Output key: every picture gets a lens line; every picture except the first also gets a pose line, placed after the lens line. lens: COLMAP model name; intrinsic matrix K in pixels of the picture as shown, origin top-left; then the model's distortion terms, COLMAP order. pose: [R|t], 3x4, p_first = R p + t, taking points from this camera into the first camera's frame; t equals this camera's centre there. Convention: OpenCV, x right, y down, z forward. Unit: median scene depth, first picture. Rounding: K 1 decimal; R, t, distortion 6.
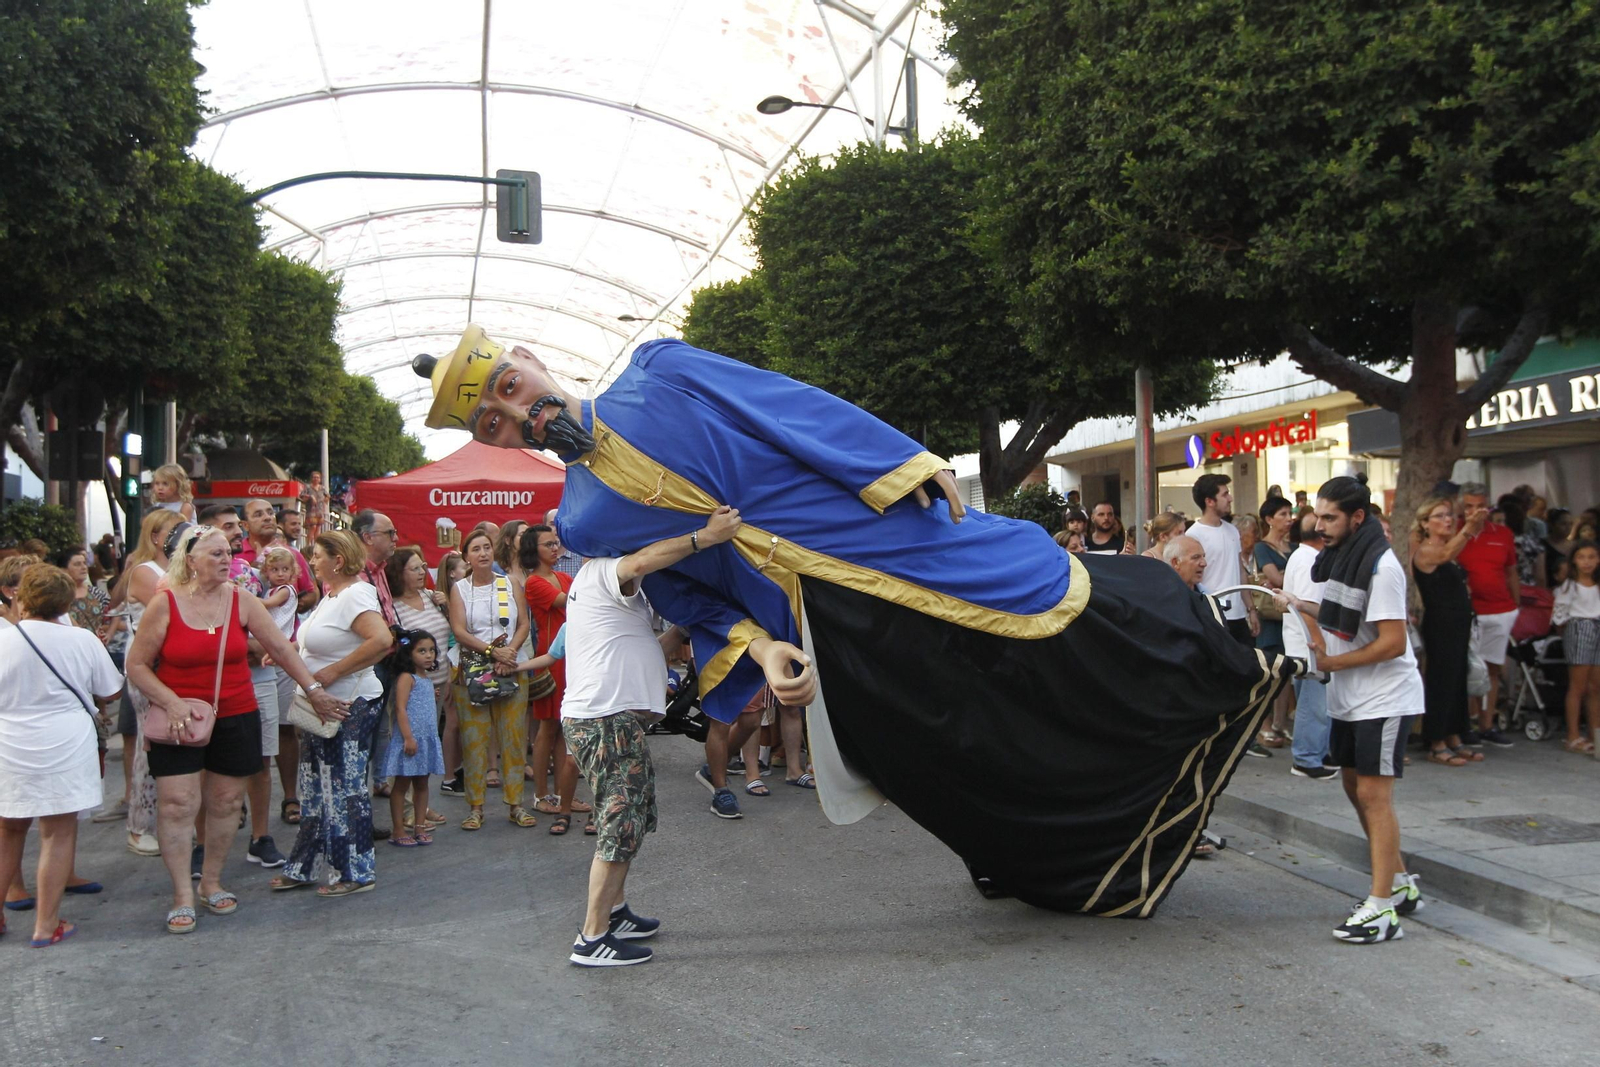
lens RADIAL K [[1372.0, 0, 808.9], [0, 1372.0, 541.5], [0, 0, 1]] dist [-0.041694, 0.071669]
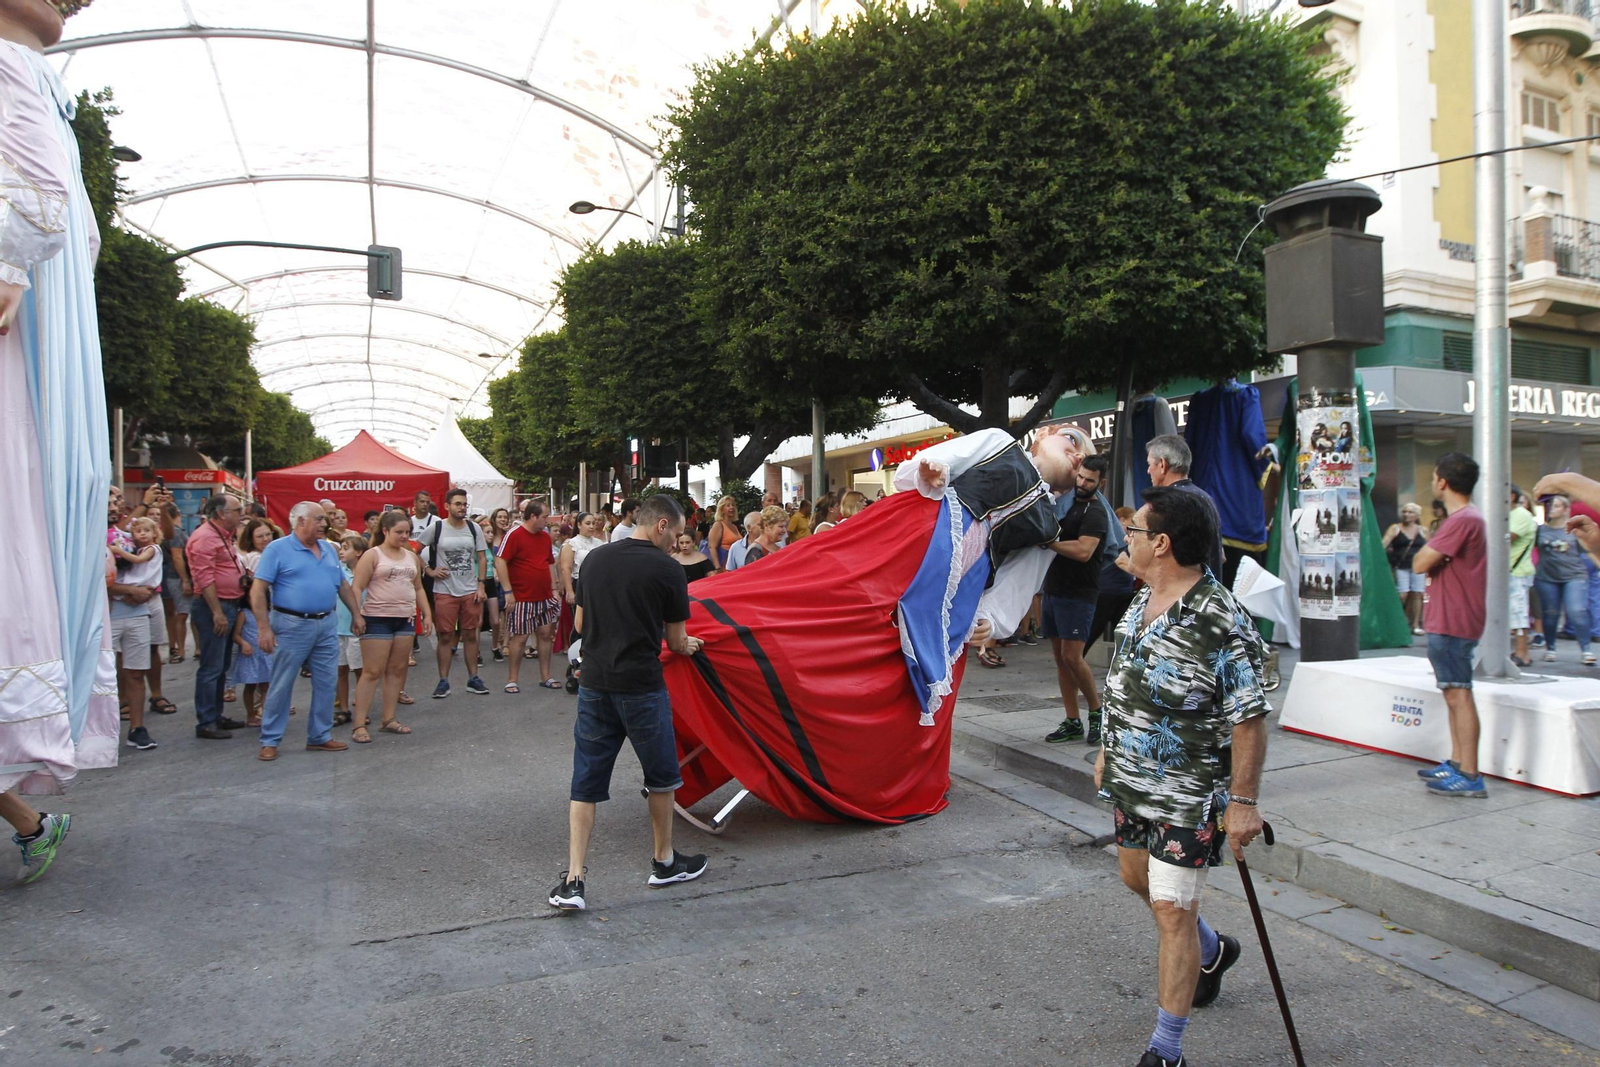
lens RADIAL K [[971.8, 0, 799.4], [0, 971.8, 538.7], [0, 0, 1]] dist [-0.064248, 0.035299]
pose [[0.984882, 0.004990, 0.173155, 0.071007], [-0.008316, 0.999795, 0.018486, 0.000975], [-0.173027, -0.019647, 0.984721, -0.048045]]
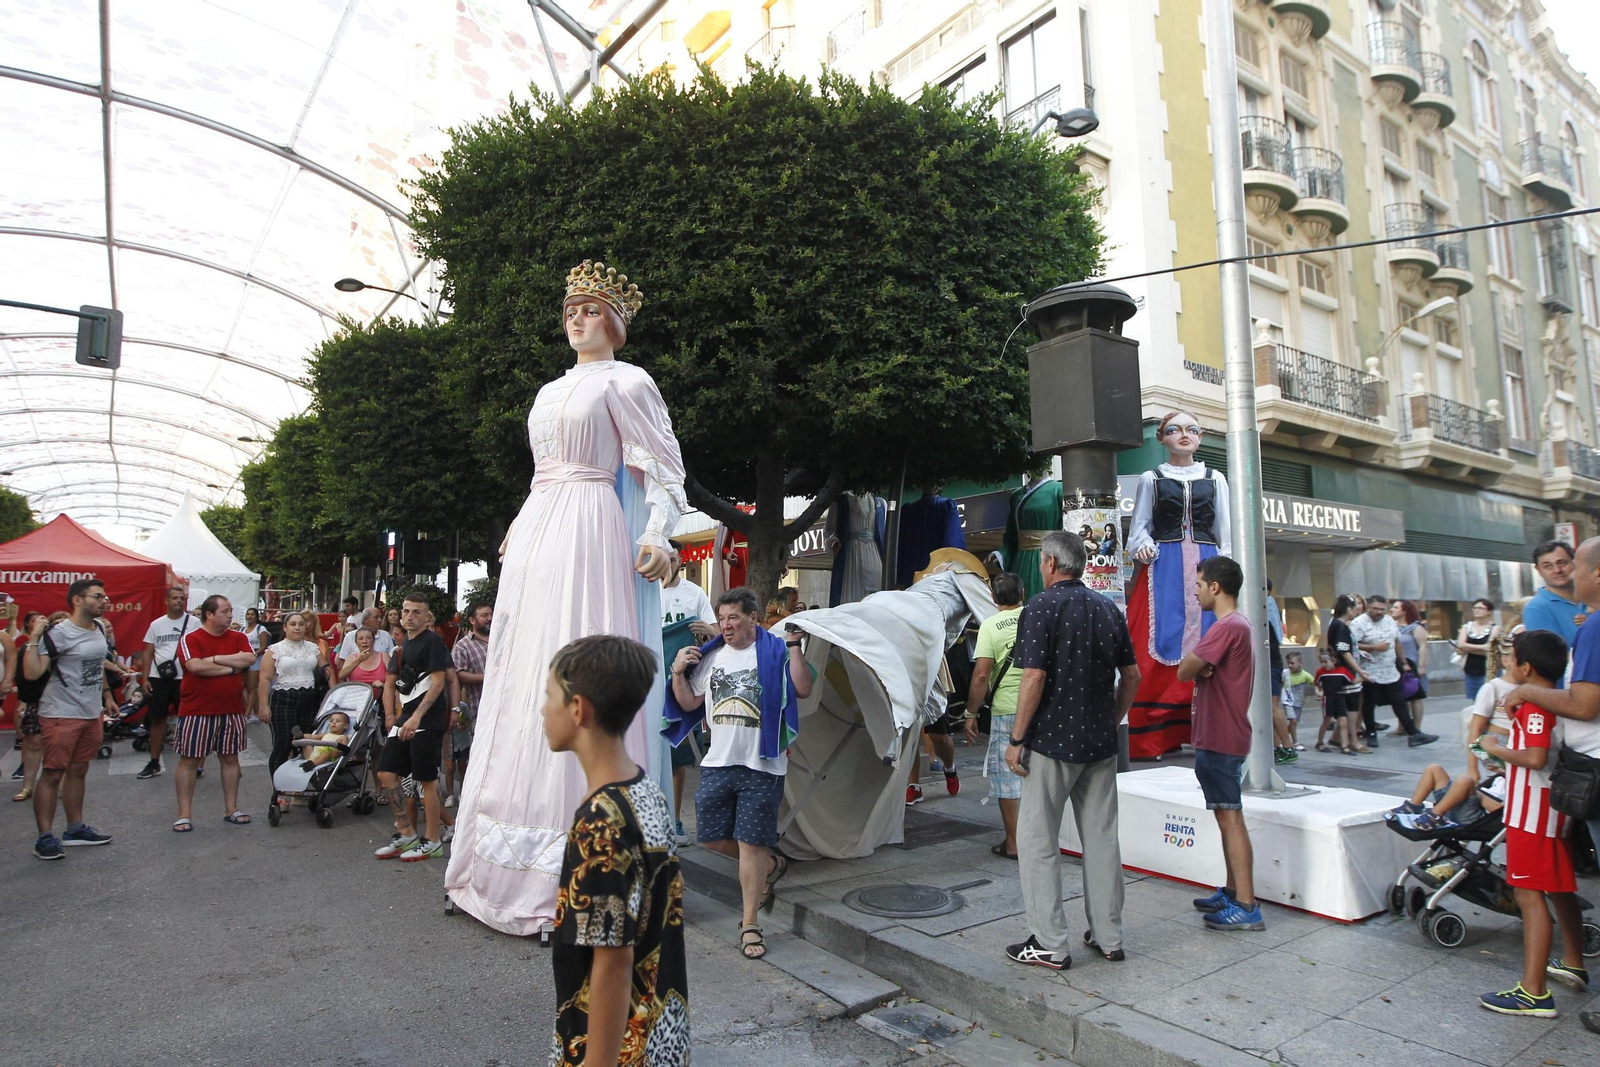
lens RADIAL K [[971.8, 0, 793.5], [0, 971.8, 539.3], [0, 0, 1]] dist [-0.064248, 0.035299]
pose [[0.930158, 0.041264, 0.364833, 0.131674], [-0.010456, 0.996239, -0.086019, -0.002775], [-0.367011, 0.076197, 0.927091, 0.025738]]
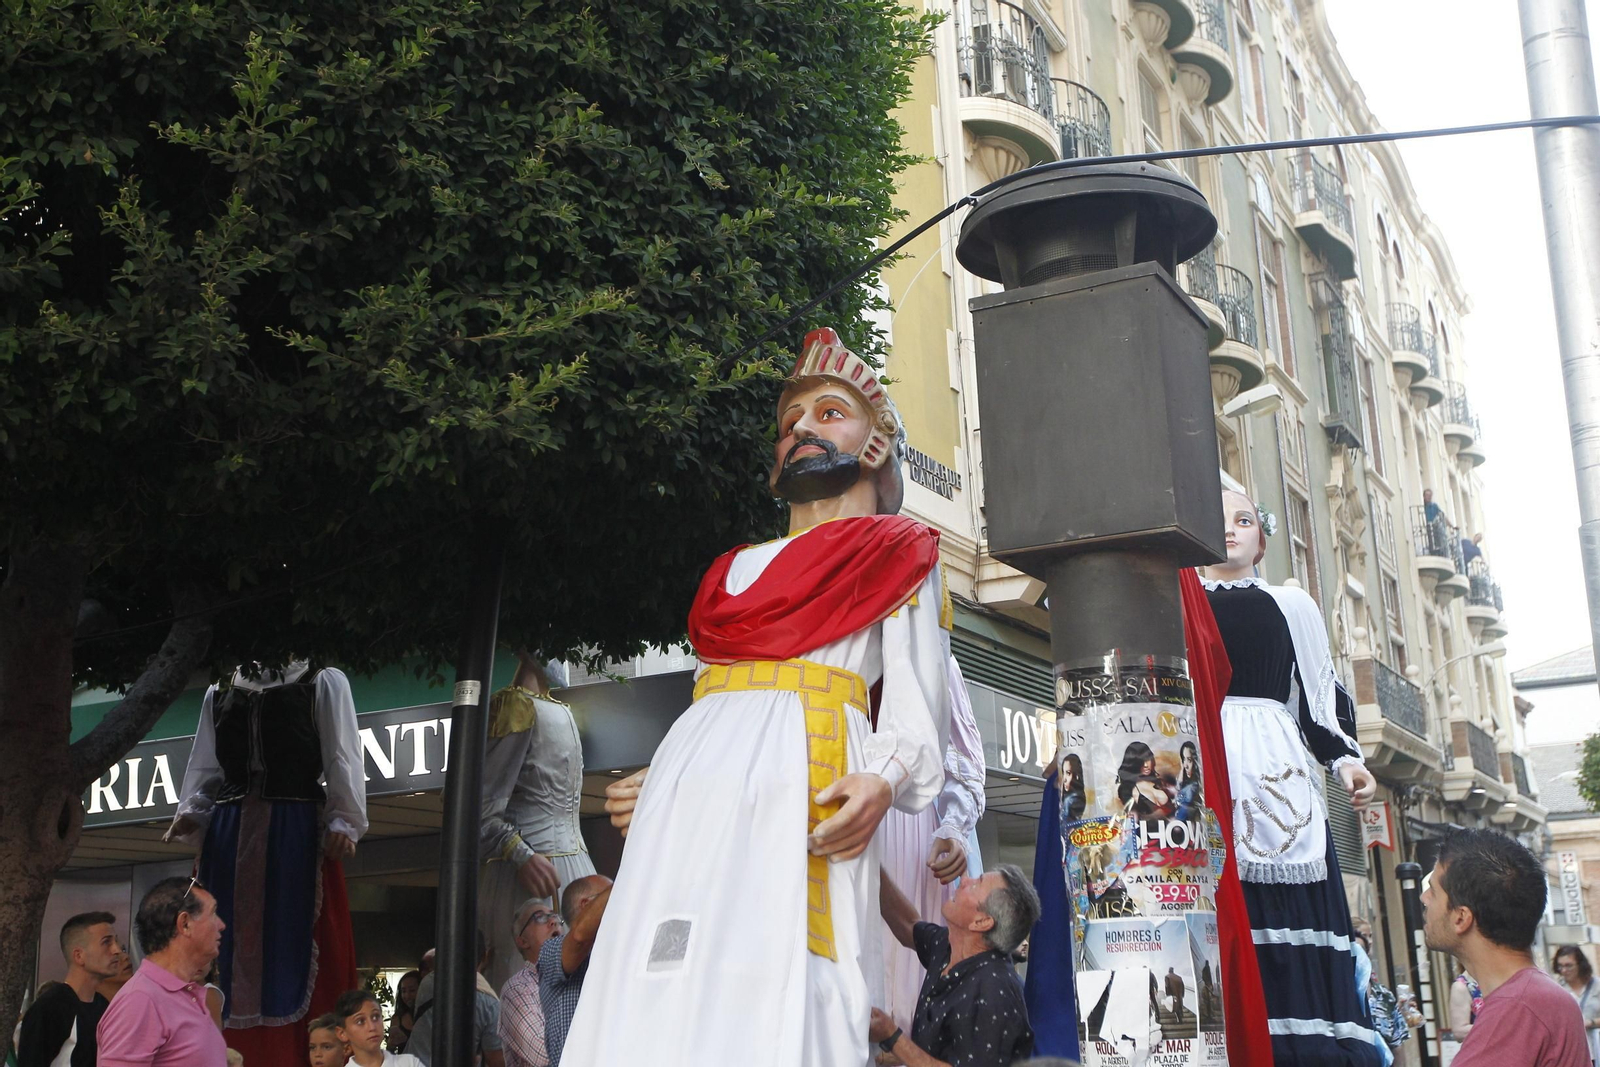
lens RADIAL K [[1956.3, 0, 810.0], [0, 1956.3, 538.9], [0, 0, 1]] dist [0.043664, 0.000000]
pose [[0.651280, 0.163565, 0.741000, 0.088368], [0.013238, 0.973896, -0.226609, -0.006404], [-0.758722, 0.157395, 0.632113, 0.334084]]
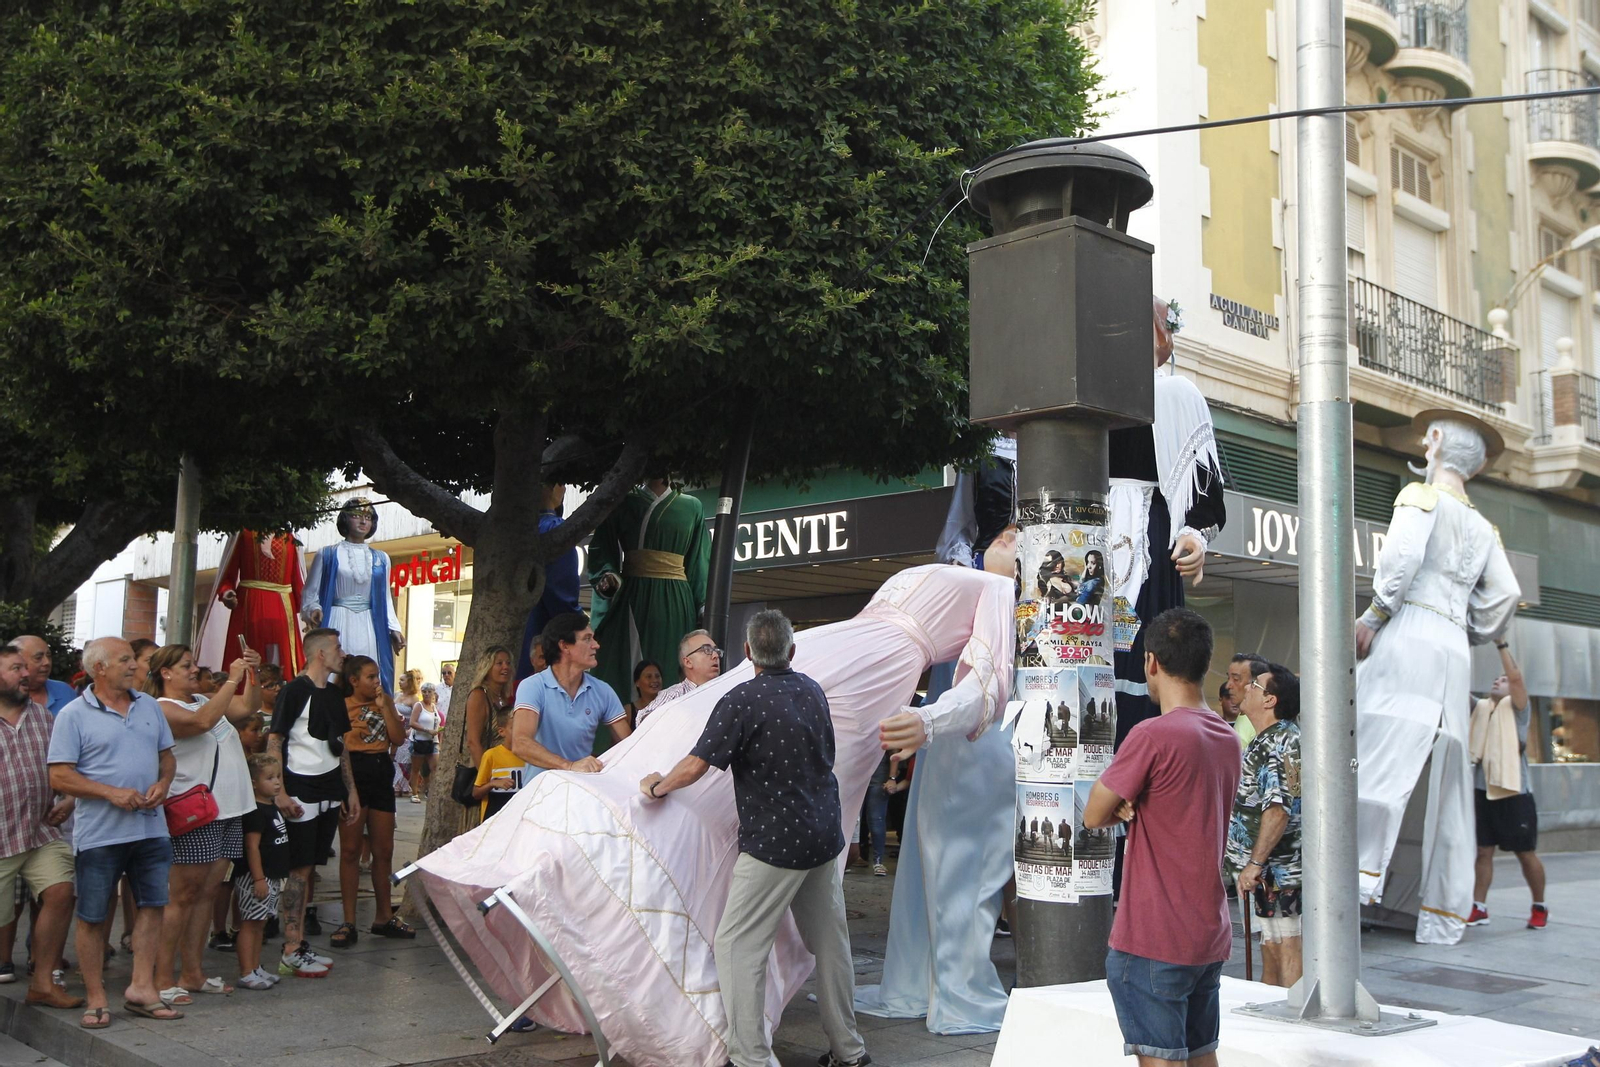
lens RADIAL K [[1602.8, 0, 789.0], [0, 1602.8, 533.2], [0, 0, 1]] dist [0.008460, 0.000000]
pose [[0.866683, 0.088923, 0.490869, 0.153033], [-0.039740, 0.993164, -0.109751, -0.004045], [-0.497273, 0.075613, 0.864293, 0.067037]]
